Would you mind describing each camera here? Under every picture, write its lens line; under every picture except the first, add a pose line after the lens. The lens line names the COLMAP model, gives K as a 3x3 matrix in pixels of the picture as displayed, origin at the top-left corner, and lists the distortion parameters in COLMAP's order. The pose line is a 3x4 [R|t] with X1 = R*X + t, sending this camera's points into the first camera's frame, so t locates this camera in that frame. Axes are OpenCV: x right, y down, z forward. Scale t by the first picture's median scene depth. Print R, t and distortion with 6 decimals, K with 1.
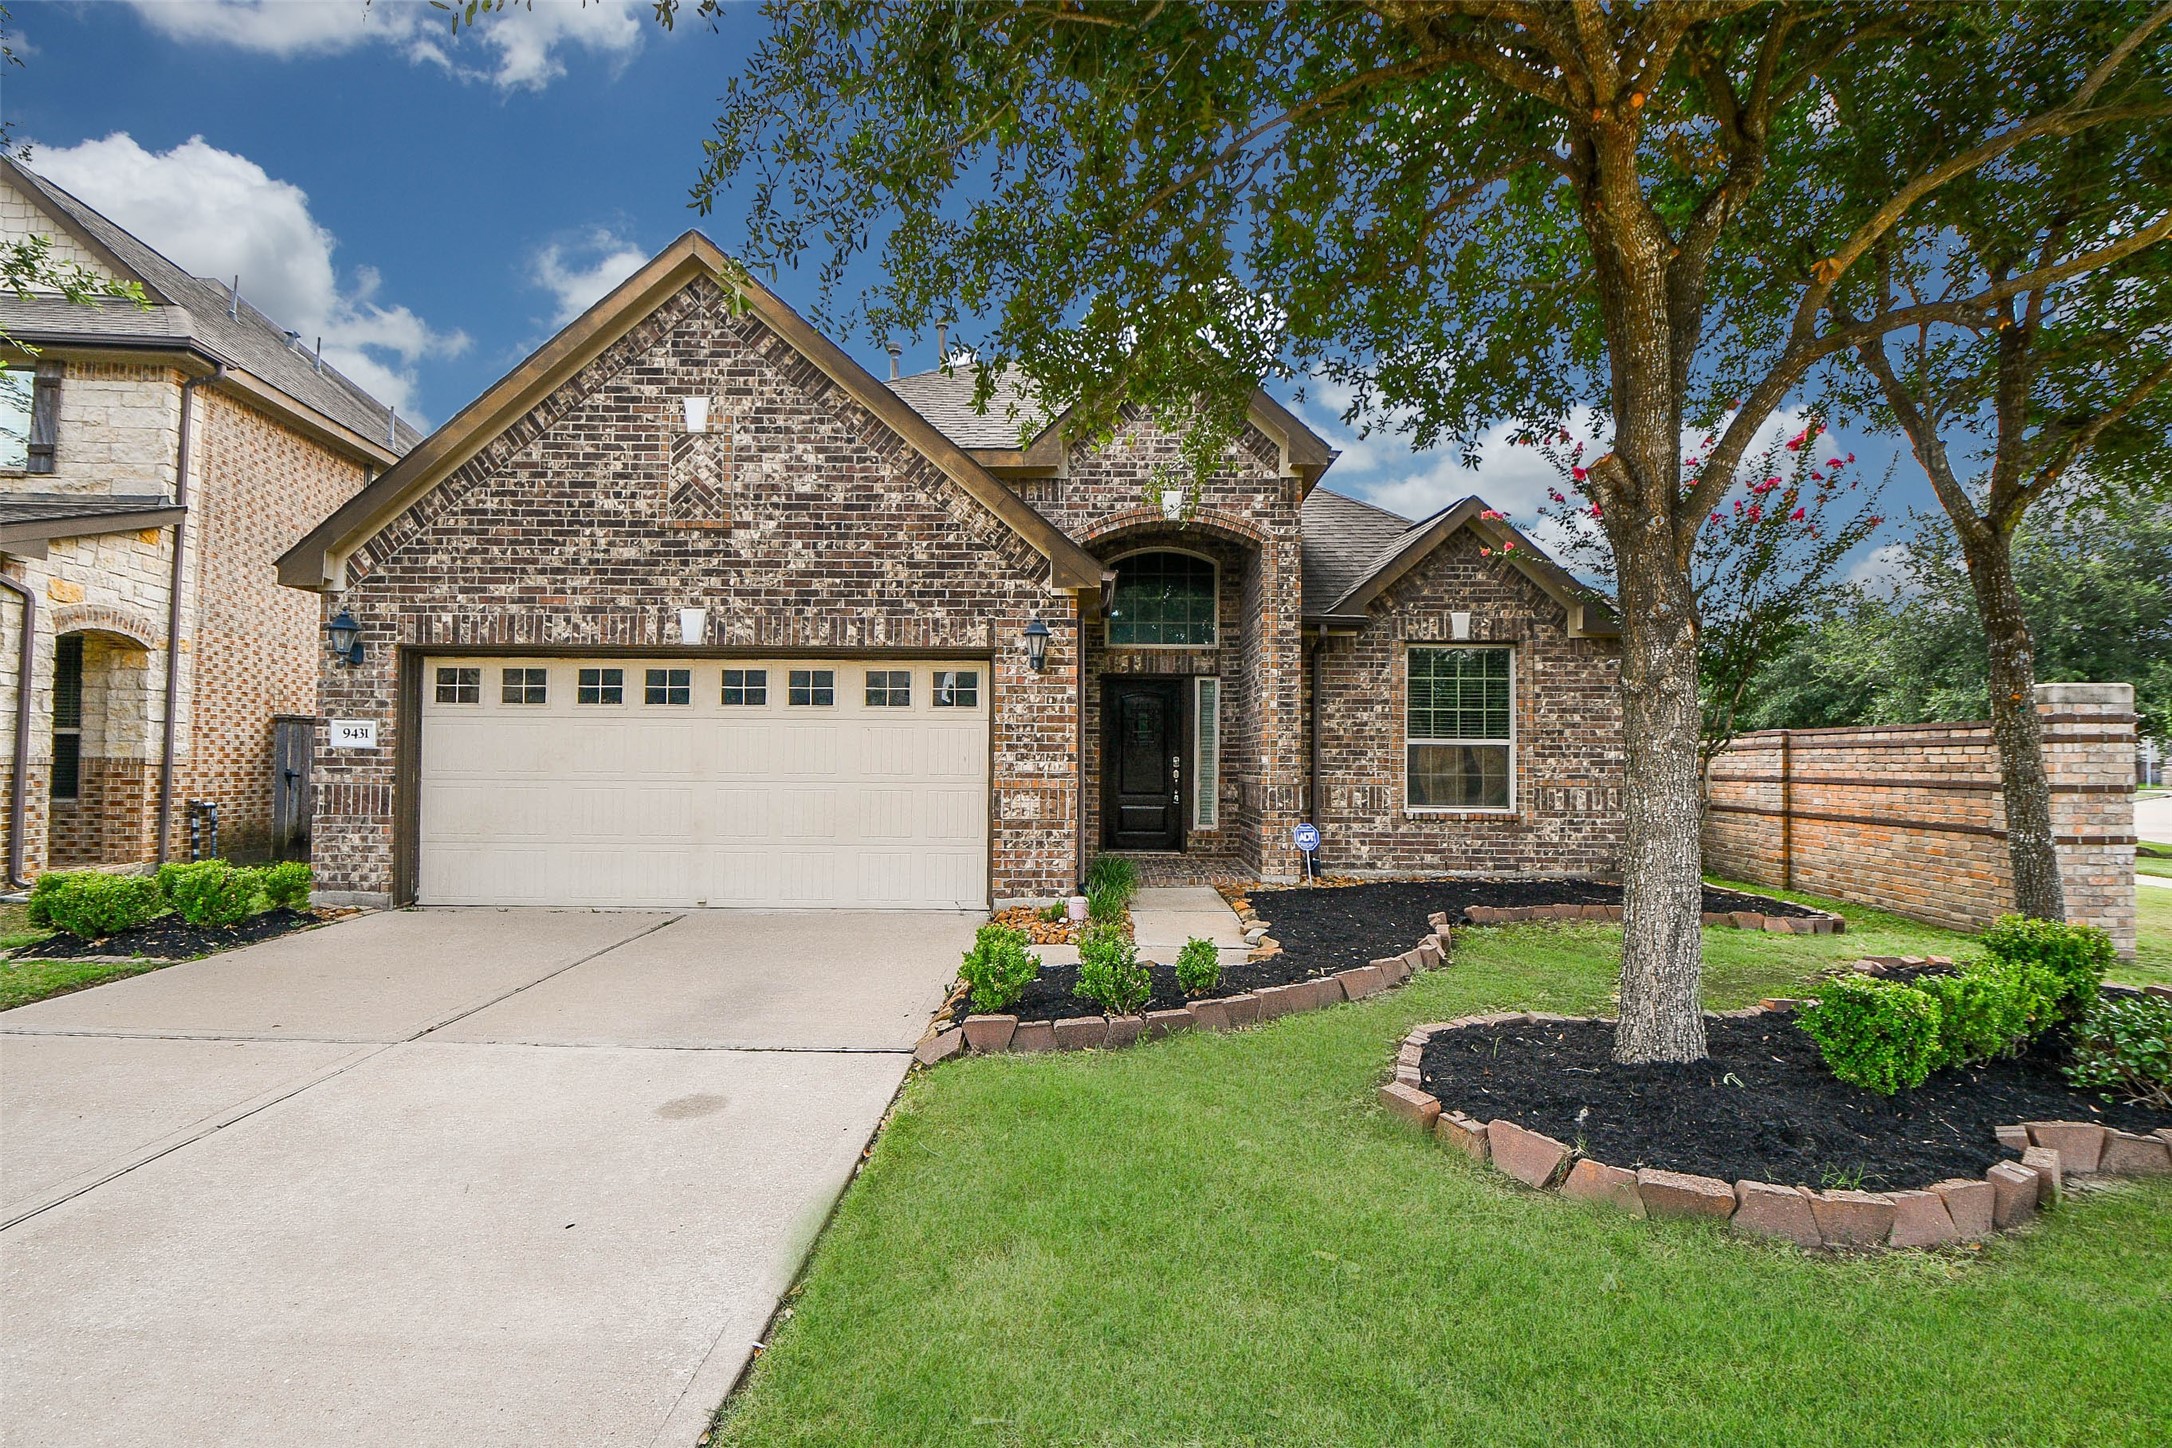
lens RADIAL K [[952.5, 0, 1086.0], [0, 952.5, 731.0], [0, 0, 1]] dist [0.019510, -0.023473]
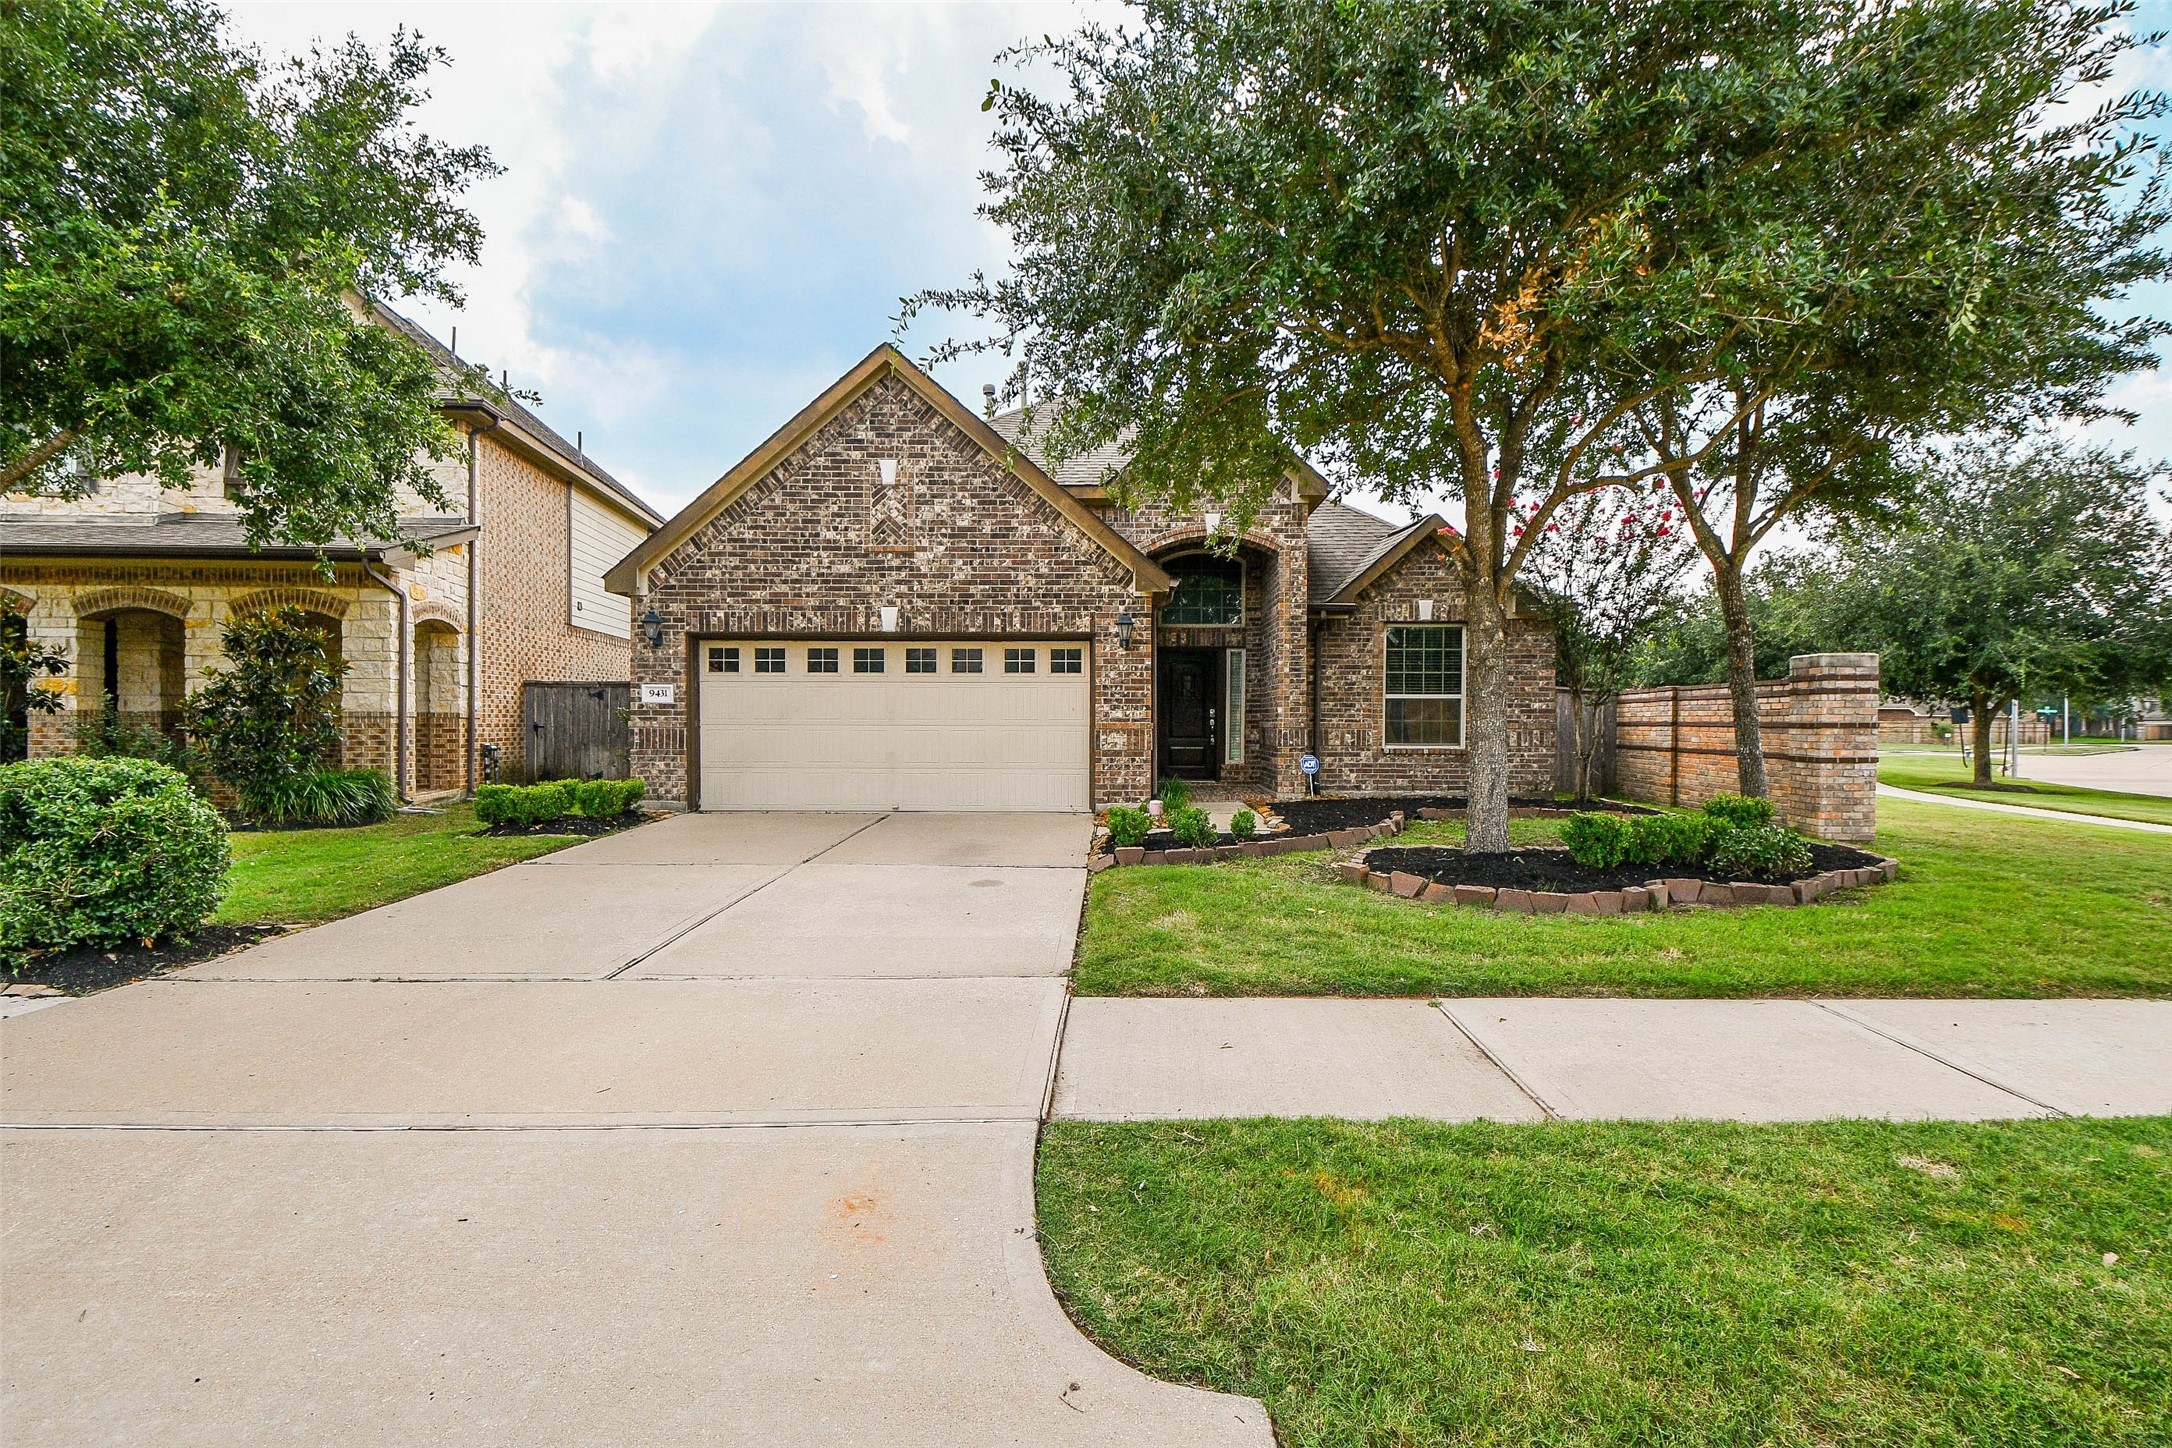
lens RADIAL K [[952.5, 0, 1086.0], [0, 952.5, 731.0], [0, 0, 1]] dist [0.019510, -0.023473]
pose [[0.999947, -0.004474, -0.009320, -0.095901], [0.004850, 0.999158, 0.040735, 0.003647], [0.009130, -0.040778, 0.999127, -0.455454]]
